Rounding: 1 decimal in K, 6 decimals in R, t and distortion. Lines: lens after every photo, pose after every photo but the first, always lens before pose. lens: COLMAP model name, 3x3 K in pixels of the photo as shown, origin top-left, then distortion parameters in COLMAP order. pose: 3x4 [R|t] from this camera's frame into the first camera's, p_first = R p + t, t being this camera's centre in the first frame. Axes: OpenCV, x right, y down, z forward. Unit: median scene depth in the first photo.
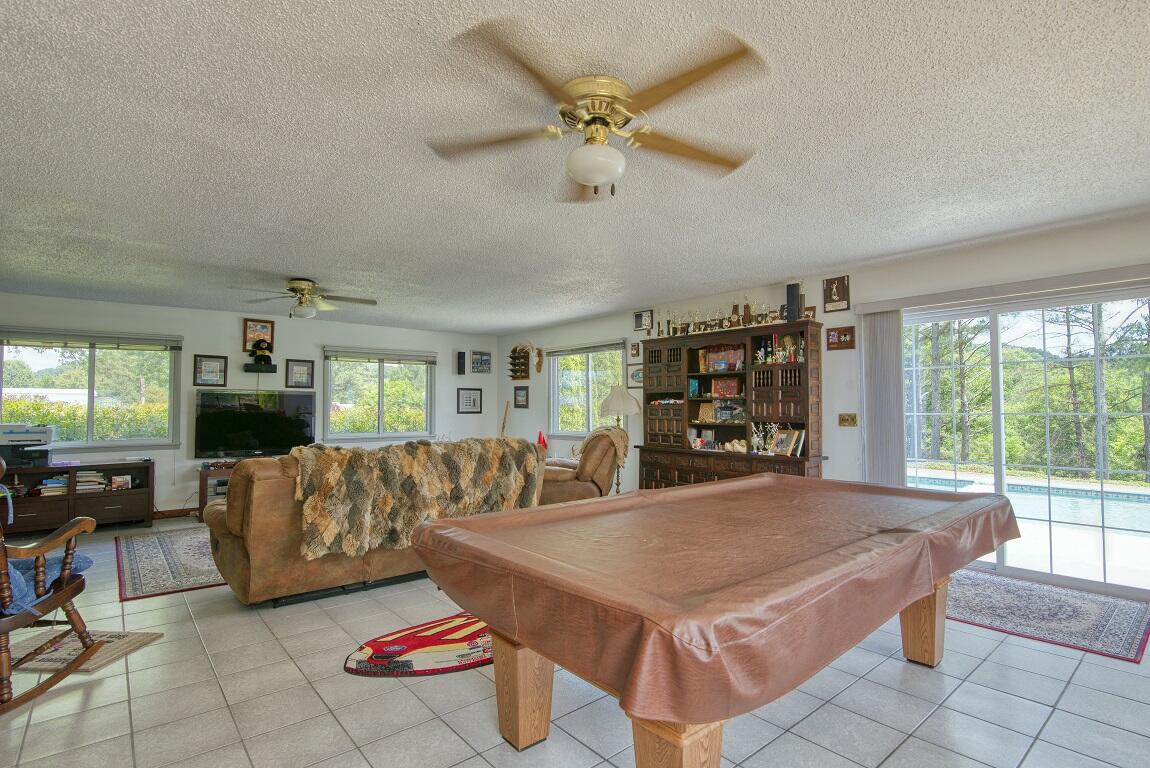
lens RADIAL K [[553.0, 0, 572.0], [0, 553.0, 385.1], [0, 0, 1]] dist [-0.020210, -0.000013]
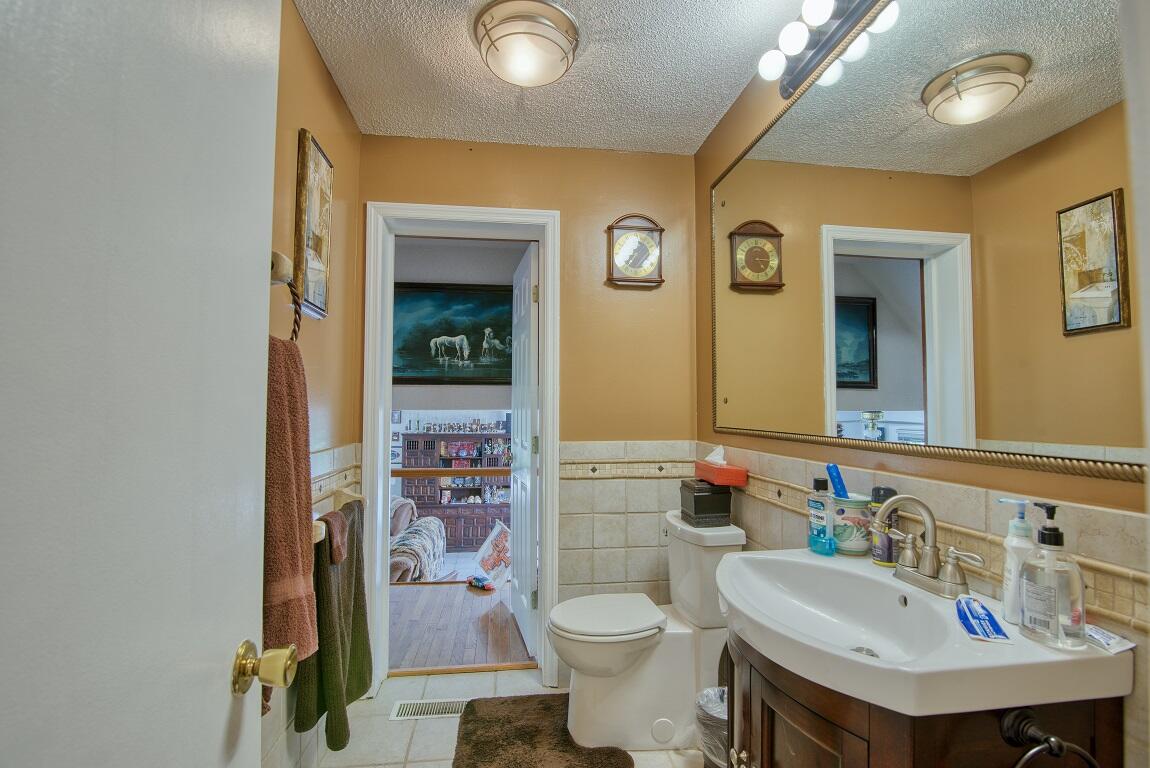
lens RADIAL K [[535.4, 0, 574.5], [0, 535.4, 385.0], [0, 0, 1]] dist [-0.018552, 0.001881]
pose [[0.540605, 0.049132, 0.839840, -0.331749], [-0.036819, 0.998718, -0.034727, -0.070518], [-0.840470, -0.012149, 0.541722, -0.065212]]
